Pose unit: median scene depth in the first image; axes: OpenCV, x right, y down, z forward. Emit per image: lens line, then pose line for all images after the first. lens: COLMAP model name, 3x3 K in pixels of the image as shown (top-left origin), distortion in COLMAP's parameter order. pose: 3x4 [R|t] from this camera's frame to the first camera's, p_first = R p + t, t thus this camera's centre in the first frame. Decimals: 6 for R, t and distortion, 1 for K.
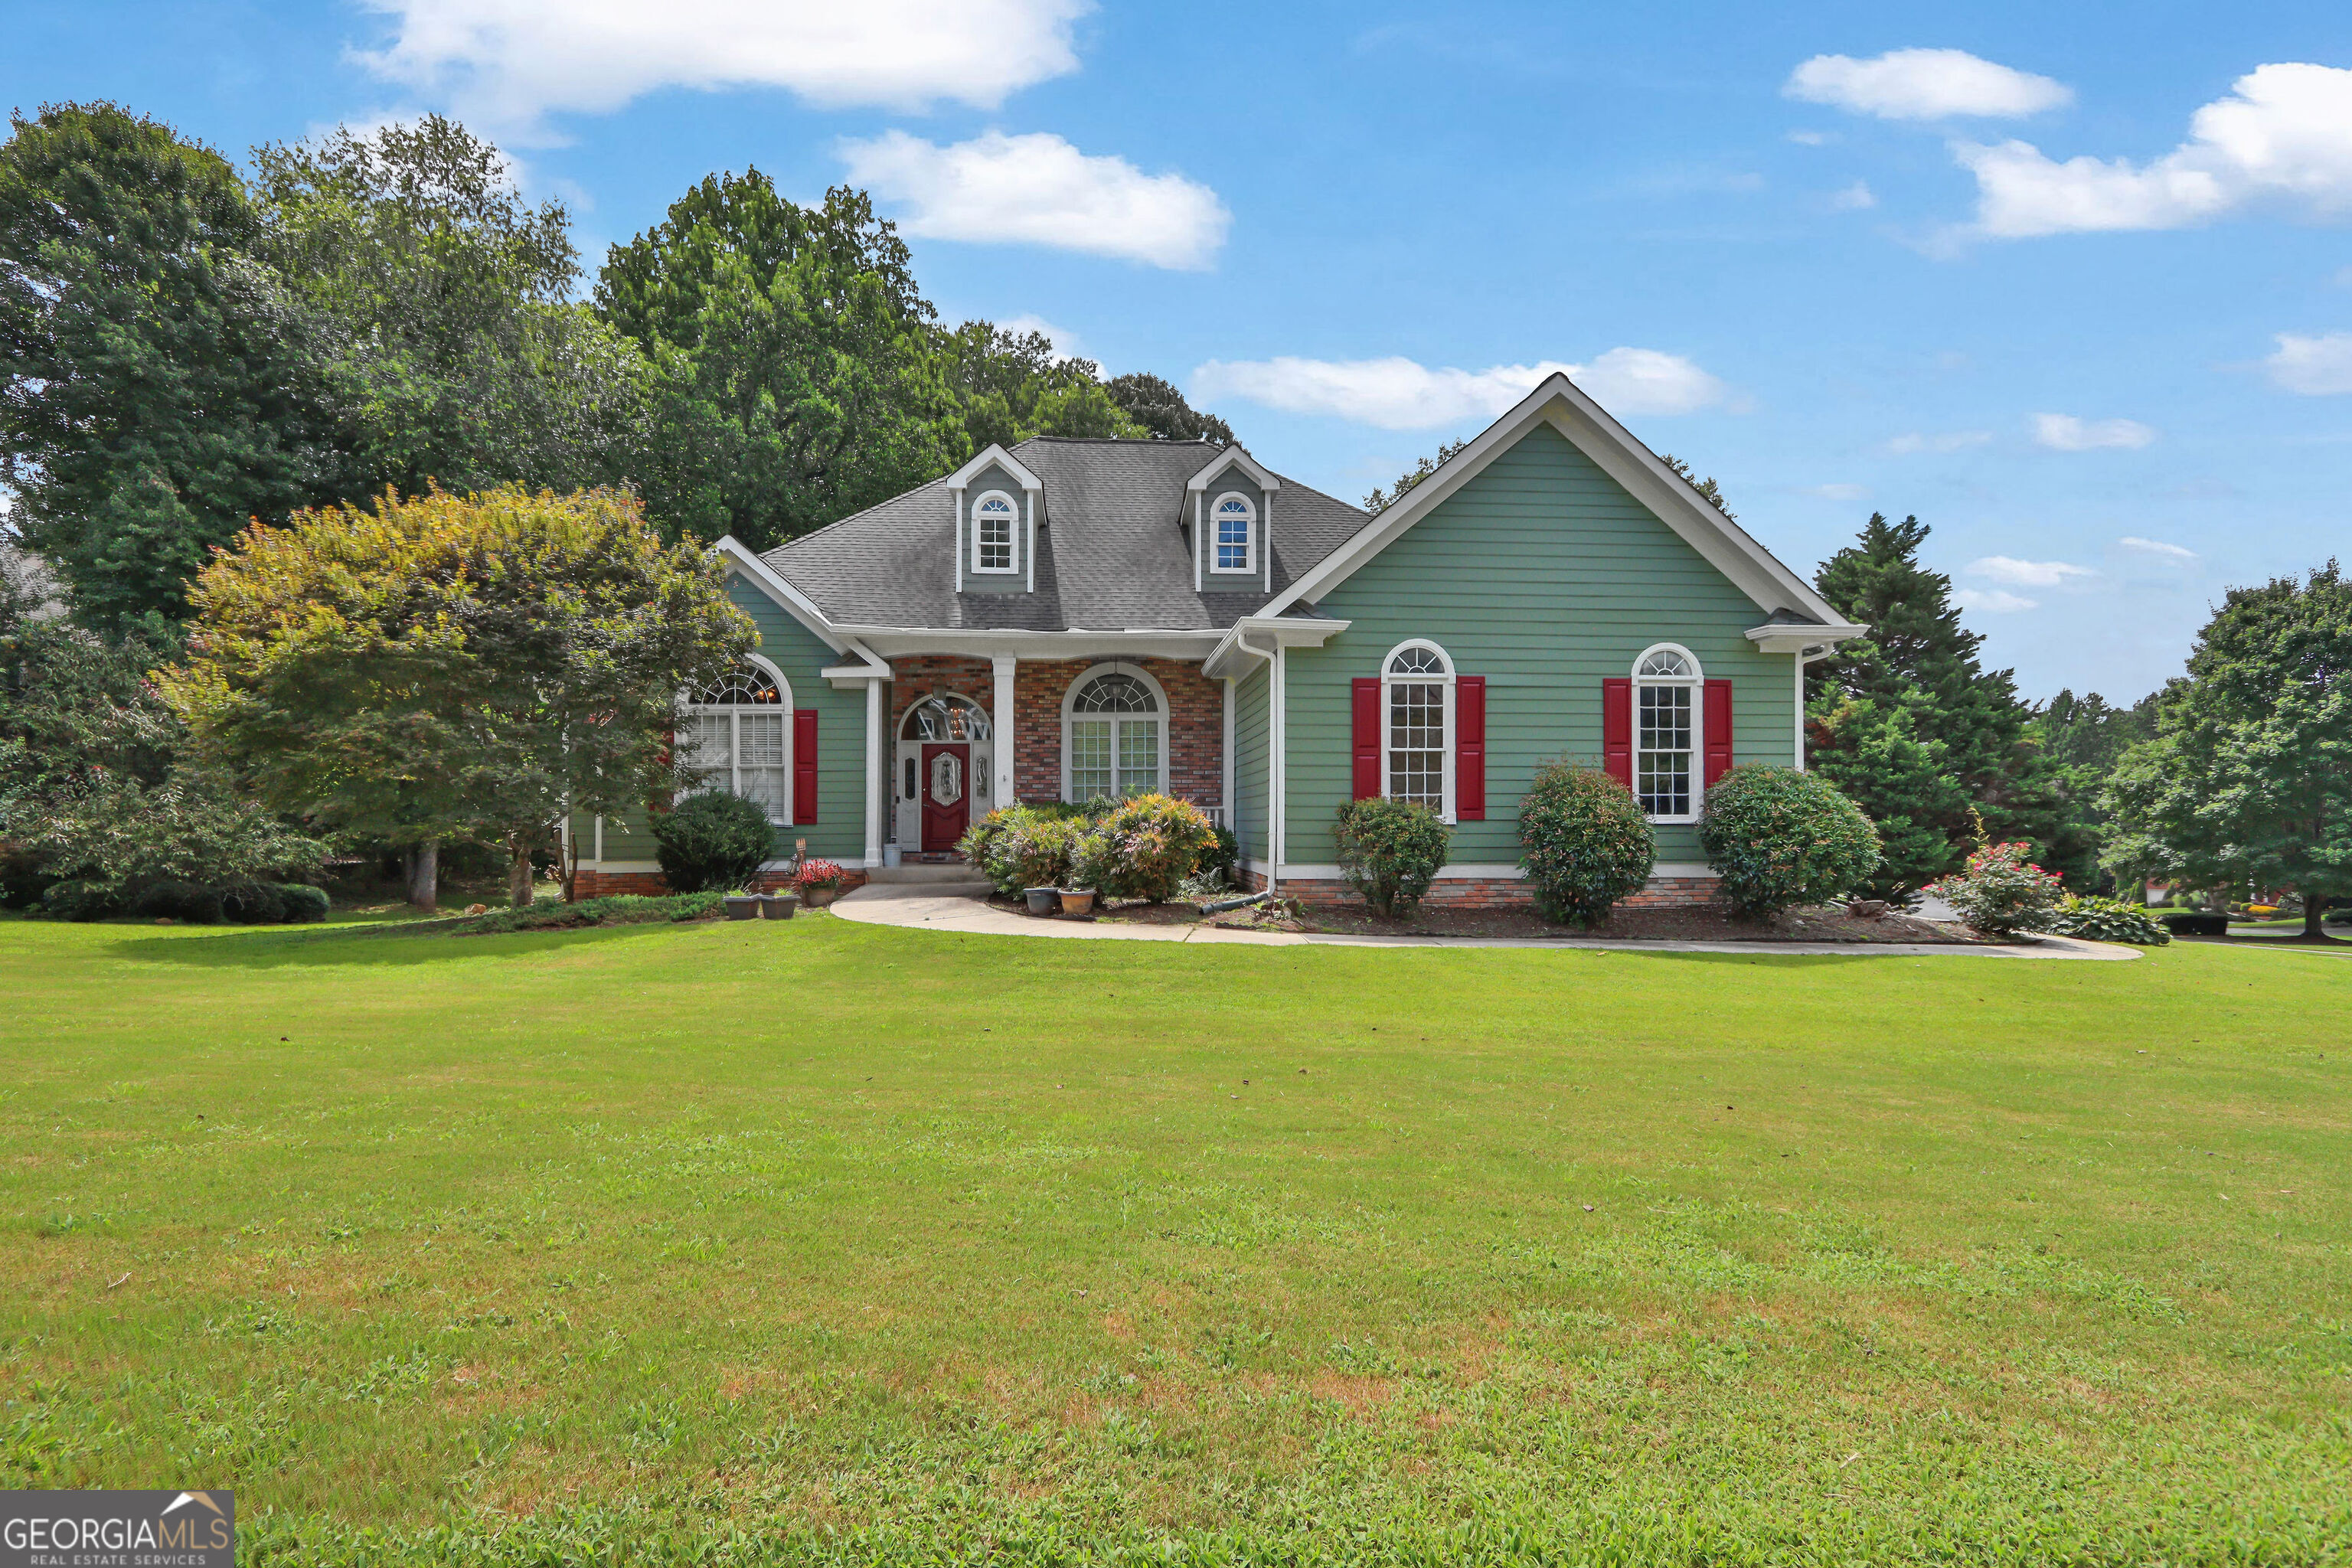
lens RADIAL K [[1109.7, 0, 1175.7], [0, 1109.7, 800.5], [0, 0, 1]] dist [0.000044, 0.000241]
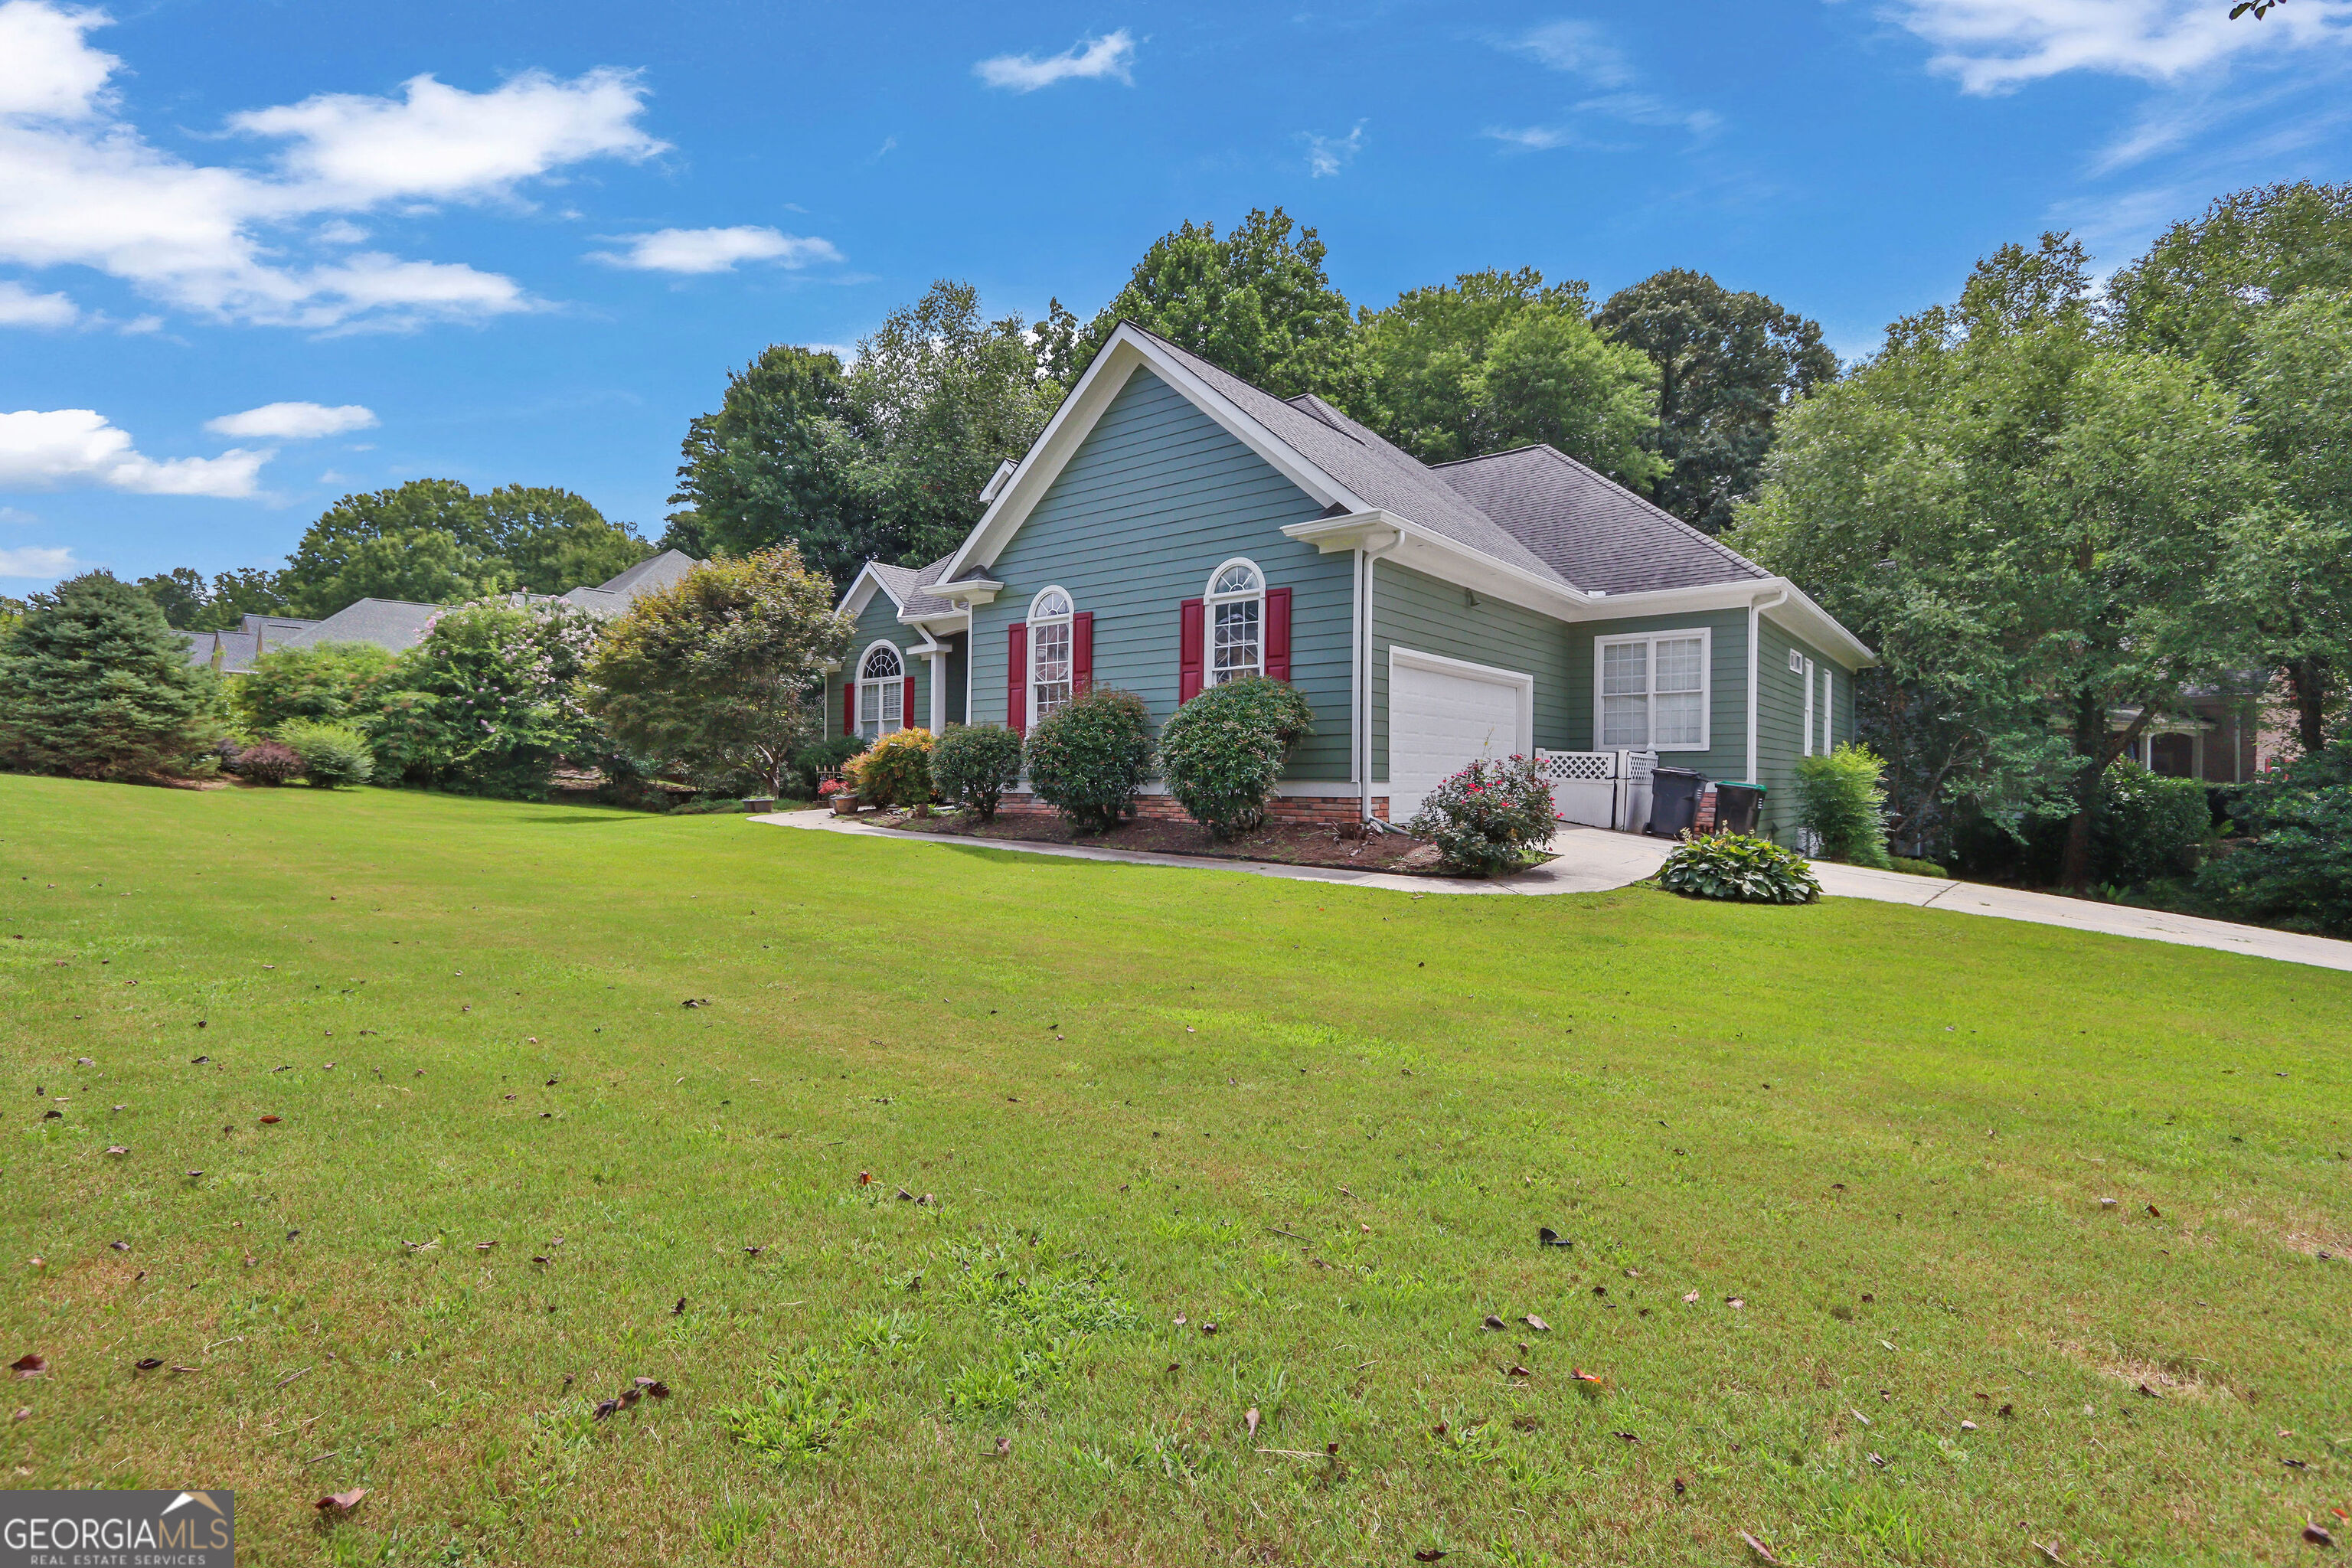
lens RADIAL K [[1109.7, 0, 1172.4], [0, 1109.7, 782.7], [0, 0, 1]] dist [0.000044, 0.000241]
pose [[0.742083, 0.001414, -0.670306, 1.054437], [0.008661, 0.999894, 0.011697, 0.045134], [0.670252, -0.014486, 0.741992, 0.228397]]
